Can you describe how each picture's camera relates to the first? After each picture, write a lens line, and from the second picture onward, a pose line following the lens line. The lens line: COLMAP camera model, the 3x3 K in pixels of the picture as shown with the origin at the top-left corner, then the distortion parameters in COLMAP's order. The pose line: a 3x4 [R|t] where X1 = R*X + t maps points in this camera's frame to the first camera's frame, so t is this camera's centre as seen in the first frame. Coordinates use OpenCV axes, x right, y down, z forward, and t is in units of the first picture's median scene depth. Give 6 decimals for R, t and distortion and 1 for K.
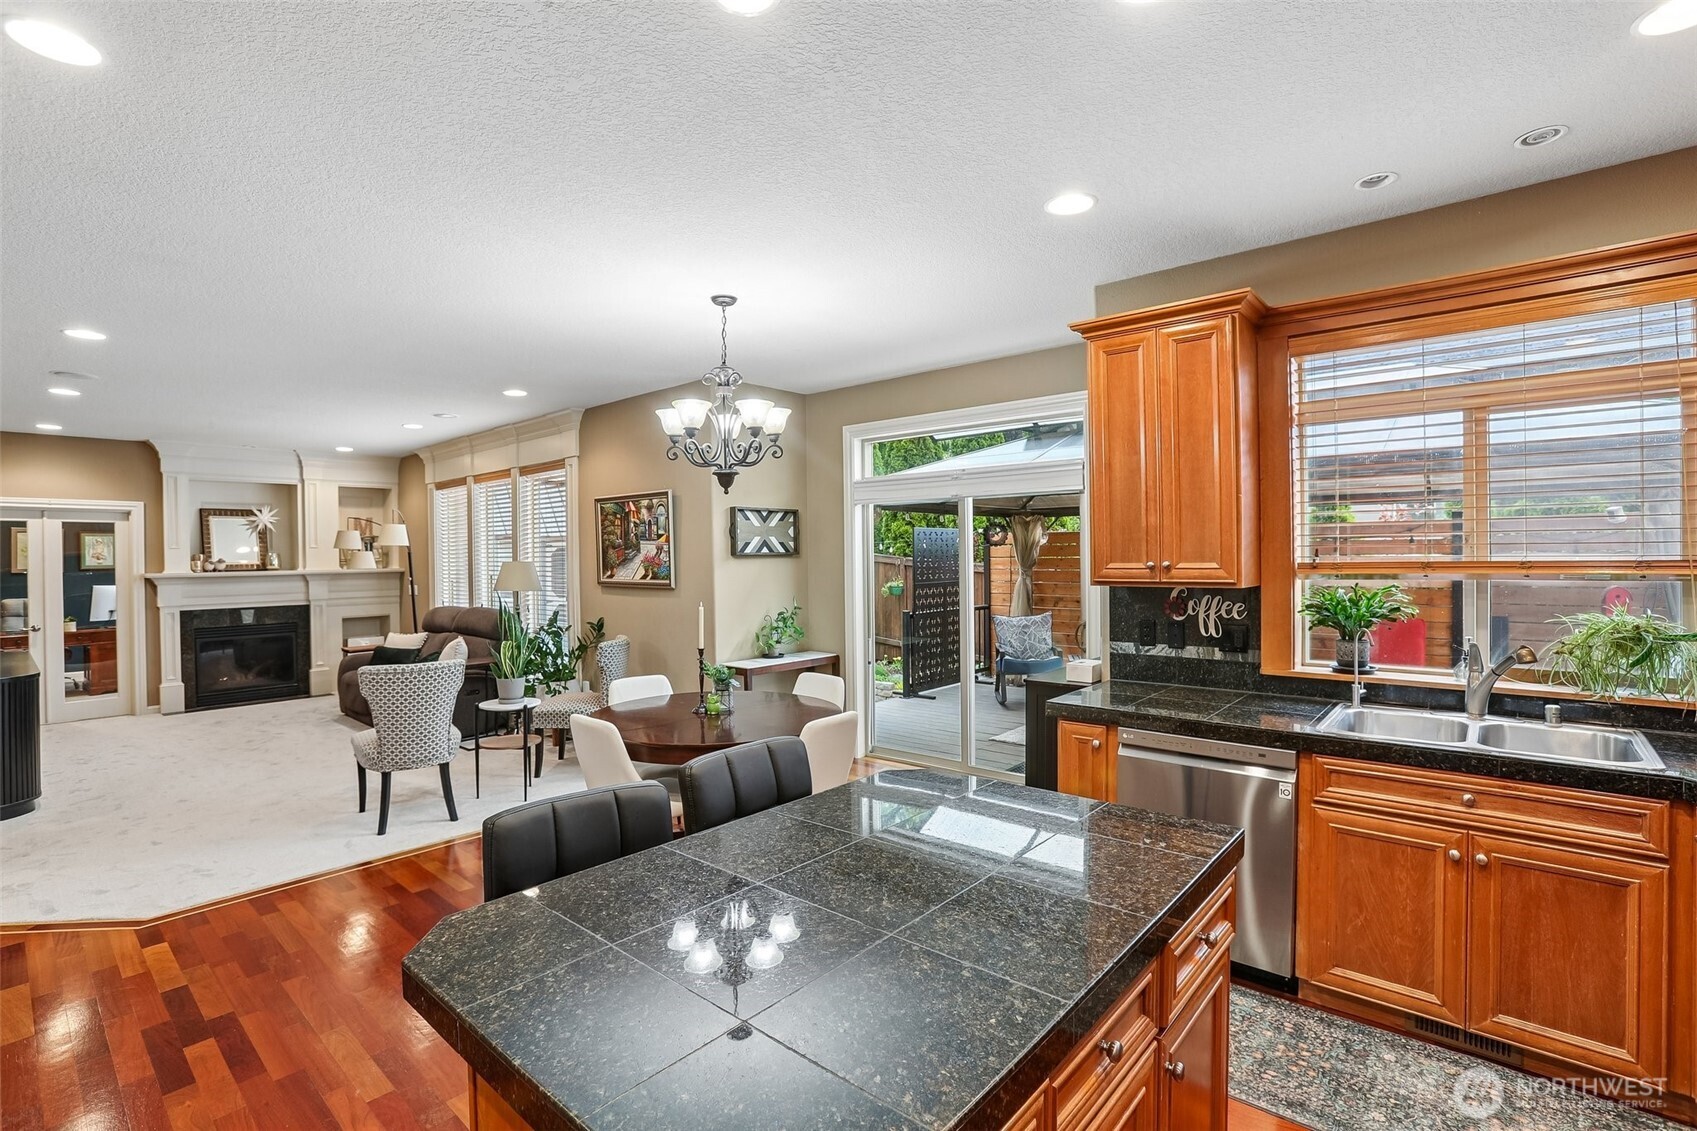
lens RADIAL K [[788.6, 0, 853.2], [0, 788.6, 557.7], [0, 0, 1]] dist [-0.056810, 0.023052]
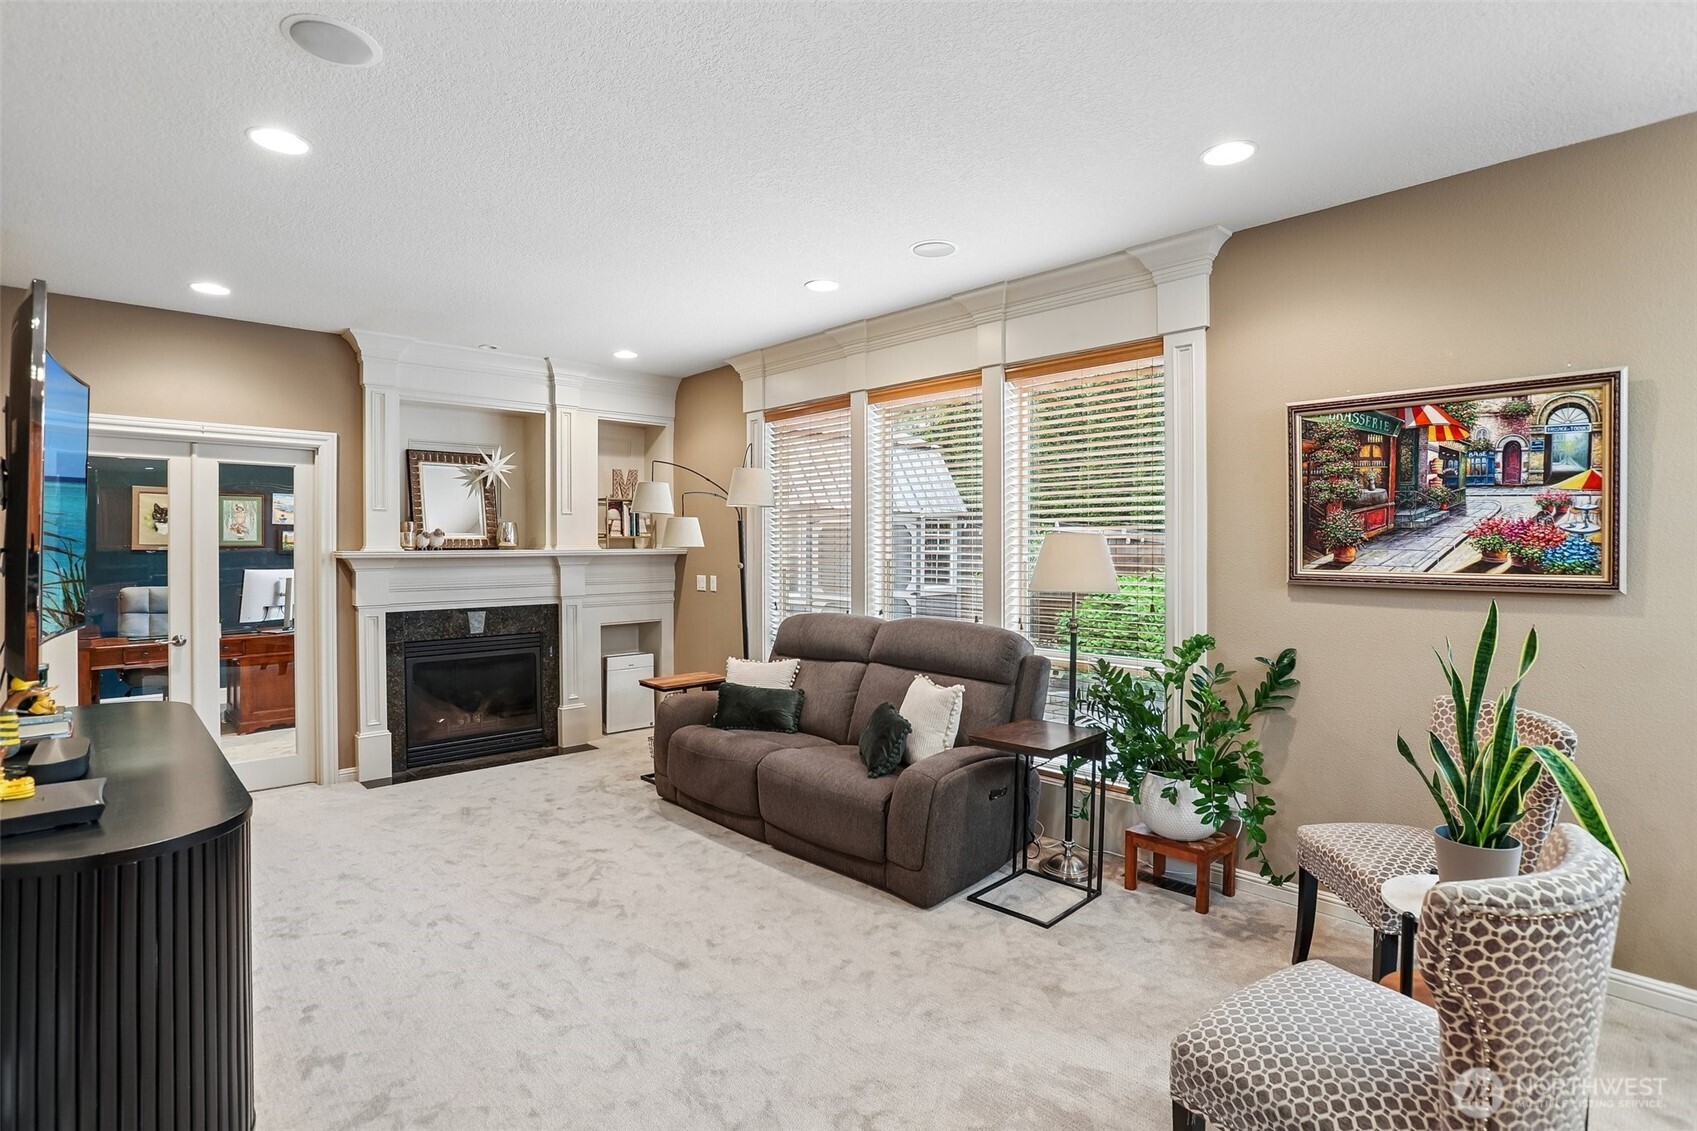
lens RADIAL K [[825.6, 0, 847.9], [0, 825.6, 544.8], [0, 0, 1]] dist [-0.080377, 0.038898]
pose [[0.996174, 0.010792, -0.086725, -0.562288], [-0.011102, 0.999934, -0.003085, 0.015927], [0.086686, 0.004036, 0.996228, 0.479523]]
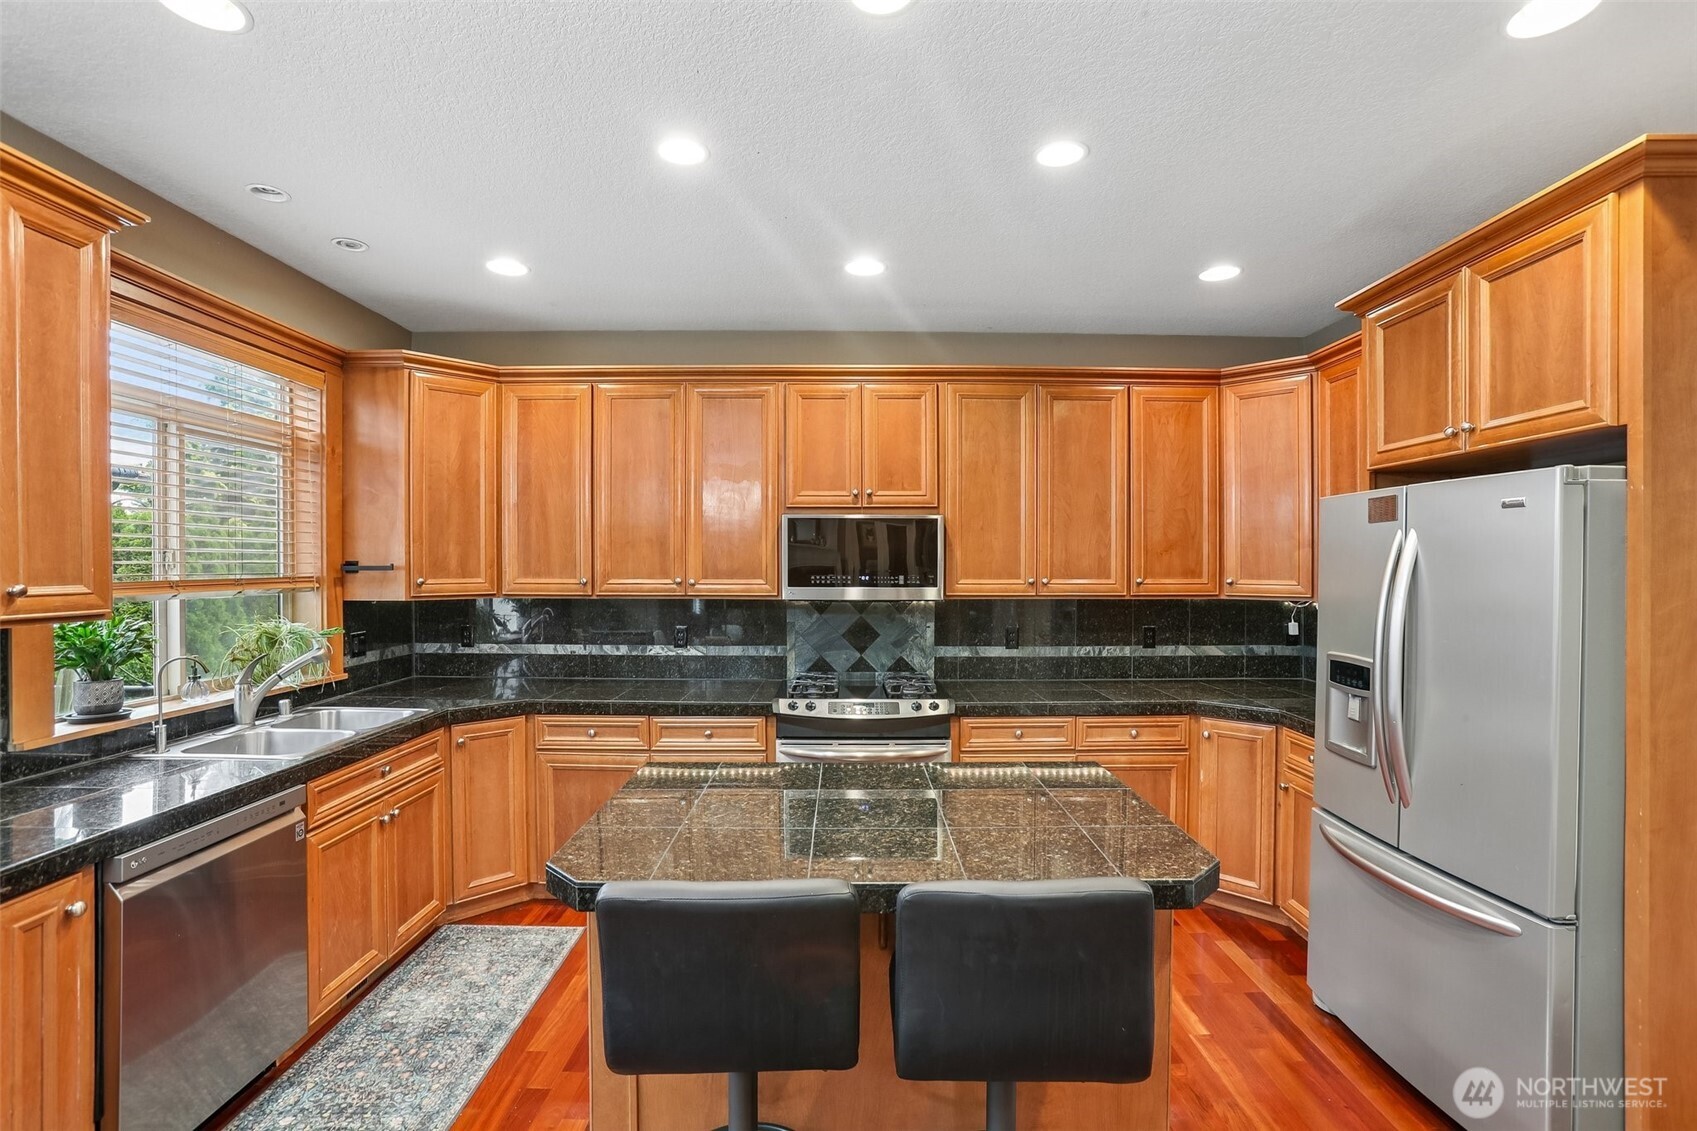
lens RADIAL K [[791.7, 0, 867.1], [0, 791.7, 569.8], [0, 0, 1]] dist [-0.057840, 0.020964]
pose [[-0.670069, 0.003686, 0.742290, -0.228119], [0.010571, 0.999934, 0.004576, -0.001124], [-0.742224, 0.010913, -0.670063, 0.452456]]
